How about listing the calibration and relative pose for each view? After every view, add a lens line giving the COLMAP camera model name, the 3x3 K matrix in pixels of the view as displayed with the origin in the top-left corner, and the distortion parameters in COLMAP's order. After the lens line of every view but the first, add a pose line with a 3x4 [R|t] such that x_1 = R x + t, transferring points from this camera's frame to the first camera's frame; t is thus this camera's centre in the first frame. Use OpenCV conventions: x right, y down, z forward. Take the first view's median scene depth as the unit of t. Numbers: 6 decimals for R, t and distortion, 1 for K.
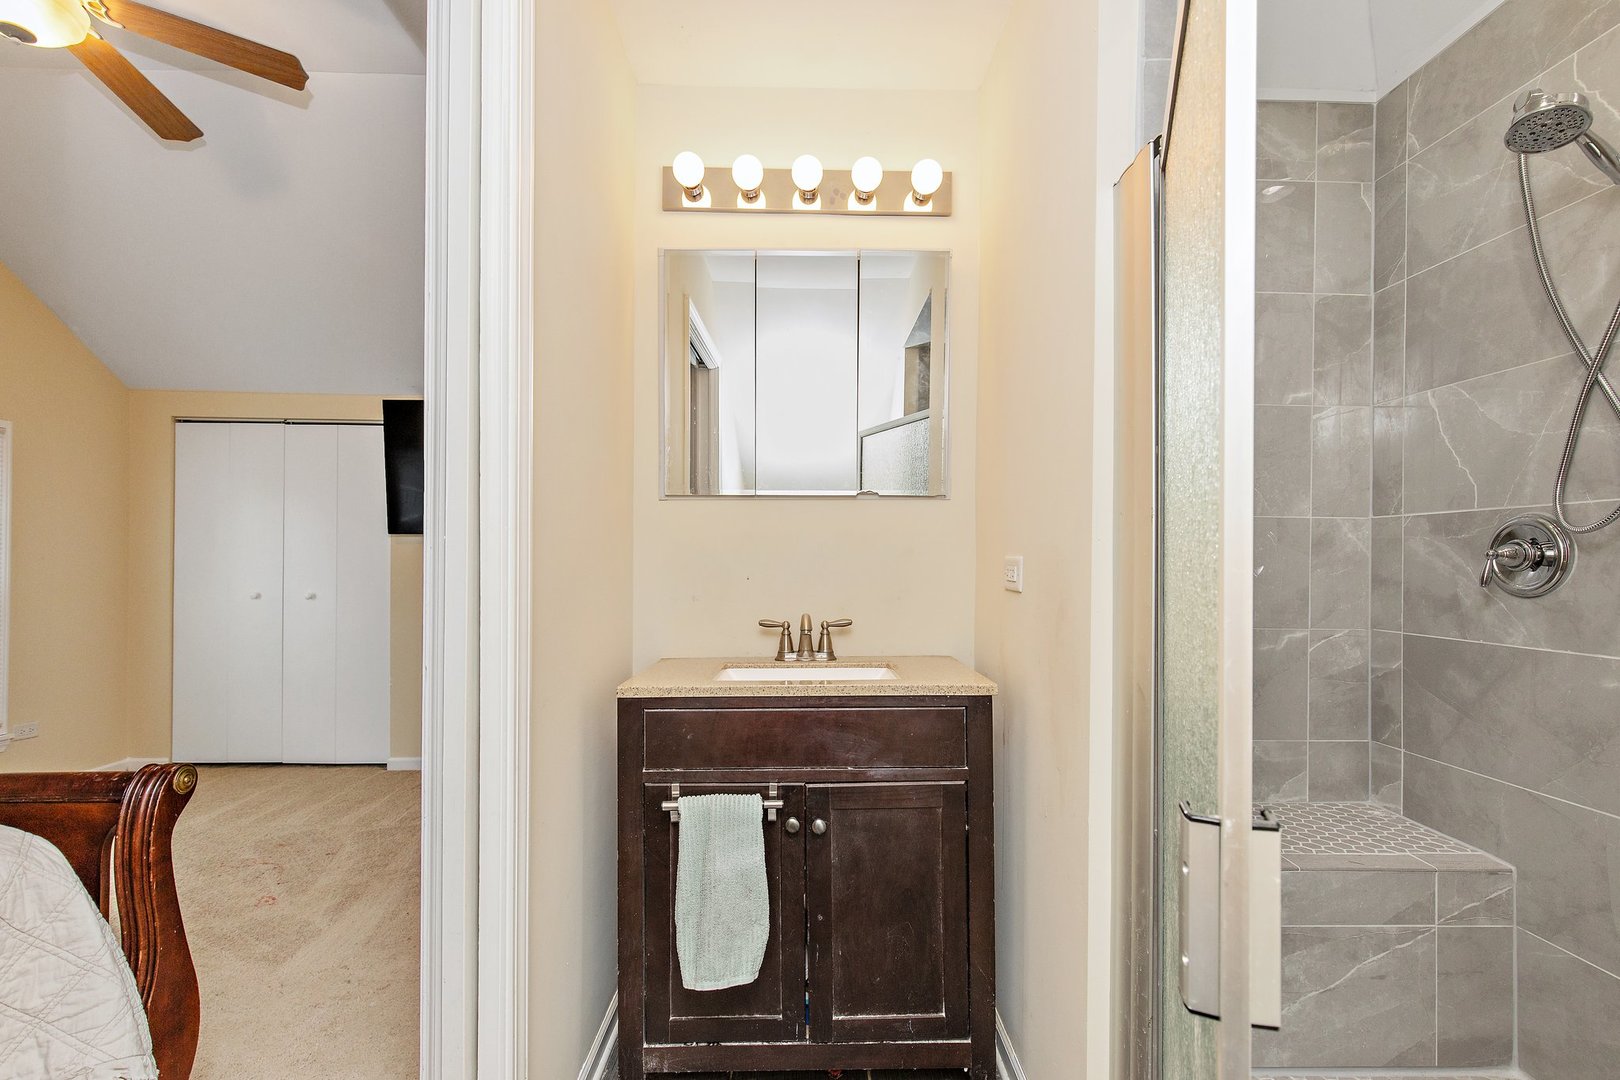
lens RADIAL K [[728.6, 0, 814.5], [0, 728.6, 551.7], [0, 0, 1]] dist [0.005085, 0.001017]
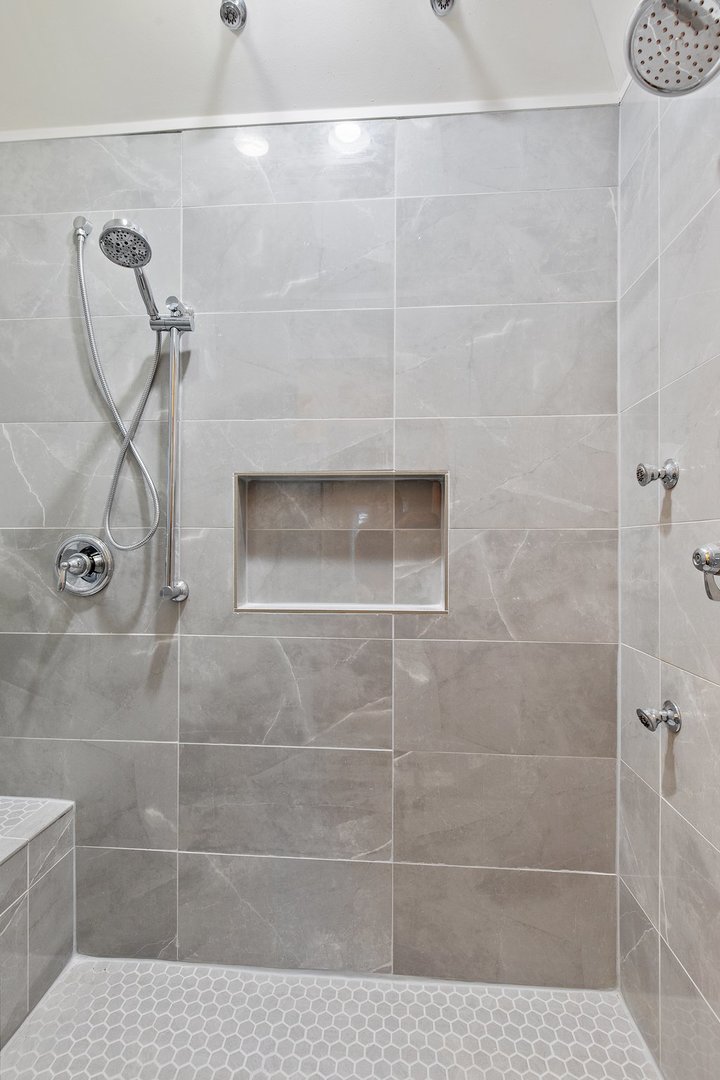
lens RADIAL K [[485.8, 0, 360.8], [0, 485.8, 542.4], [0, 0, 1]] dist [0.005085, 0.001017]
pose [[0.105997, -0.004330, 0.994357, 0.135315], [-0.009237, 0.999943, 0.005339, -0.043718], [-0.994324, -0.009751, 0.105951, 0.385747]]
